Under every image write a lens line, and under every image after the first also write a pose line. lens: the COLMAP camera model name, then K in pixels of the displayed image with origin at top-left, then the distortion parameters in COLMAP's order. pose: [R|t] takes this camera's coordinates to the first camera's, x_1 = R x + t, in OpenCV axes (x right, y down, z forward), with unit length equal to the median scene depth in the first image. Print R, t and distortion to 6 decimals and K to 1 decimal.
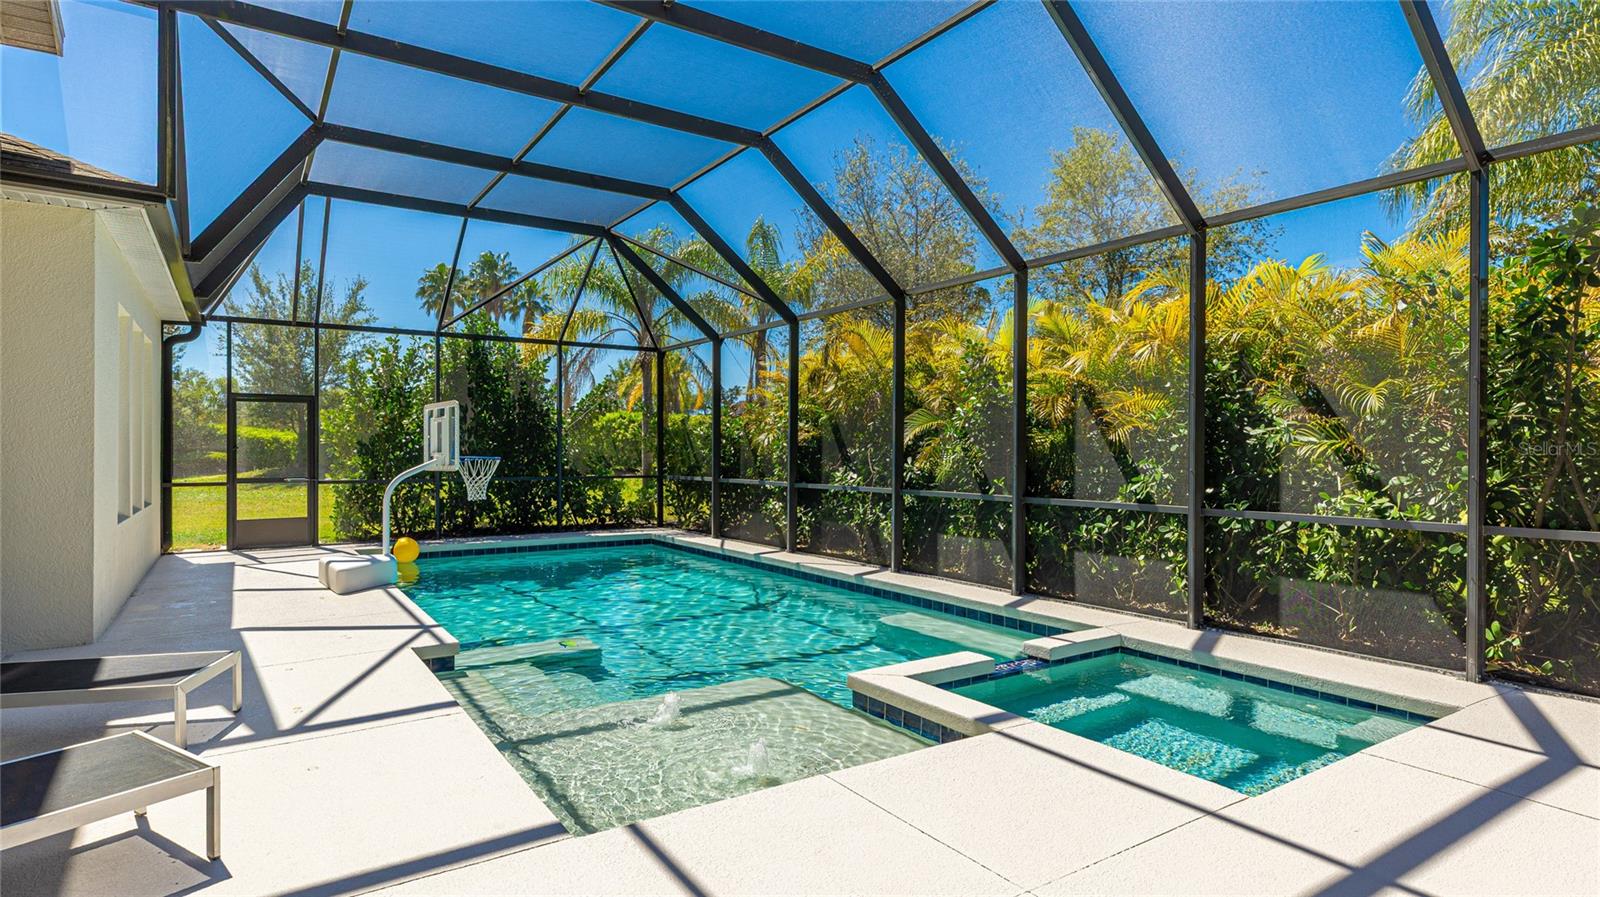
lens RADIAL K [[816.4, 0, 810.7], [0, 816.4, 448.1], [0, 0, 1]] dist [-0.000968, -0.000084]
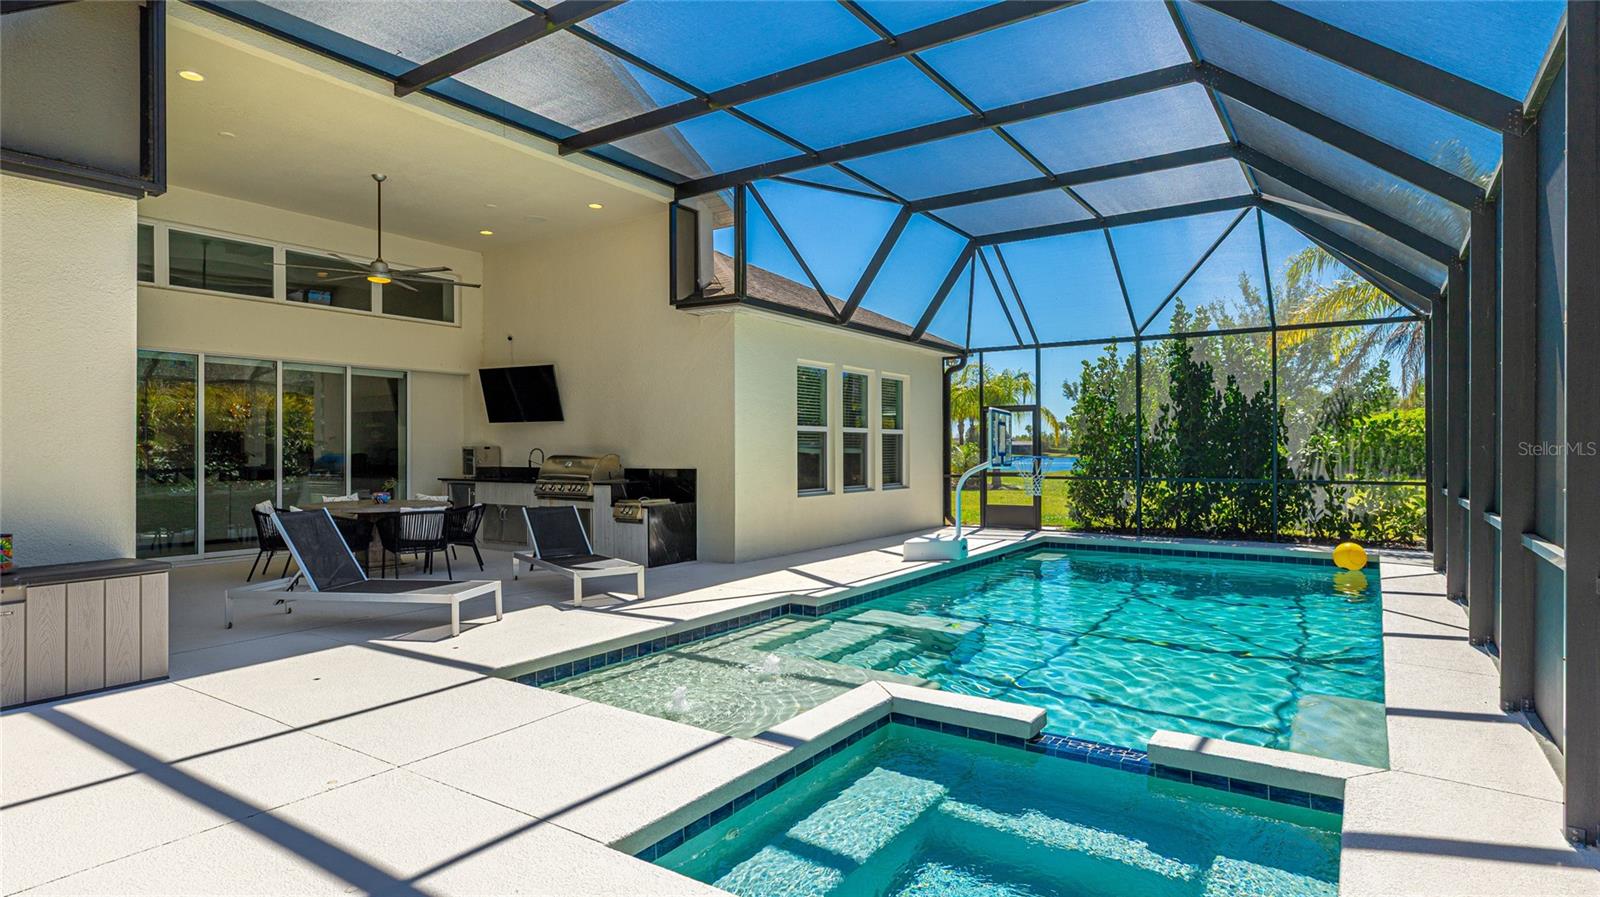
lens RADIAL K [[816.4, 0, 810.7], [0, 816.4, 448.1], [0, 0, 1]] dist [-0.000968, -0.000084]
pose [[0.350377, -0.000799, -0.936608, 0.578000], [-0.000637, 0.999999, -0.001091, 0.001887], [0.936609, 0.000978, 0.350376, 0.376312]]
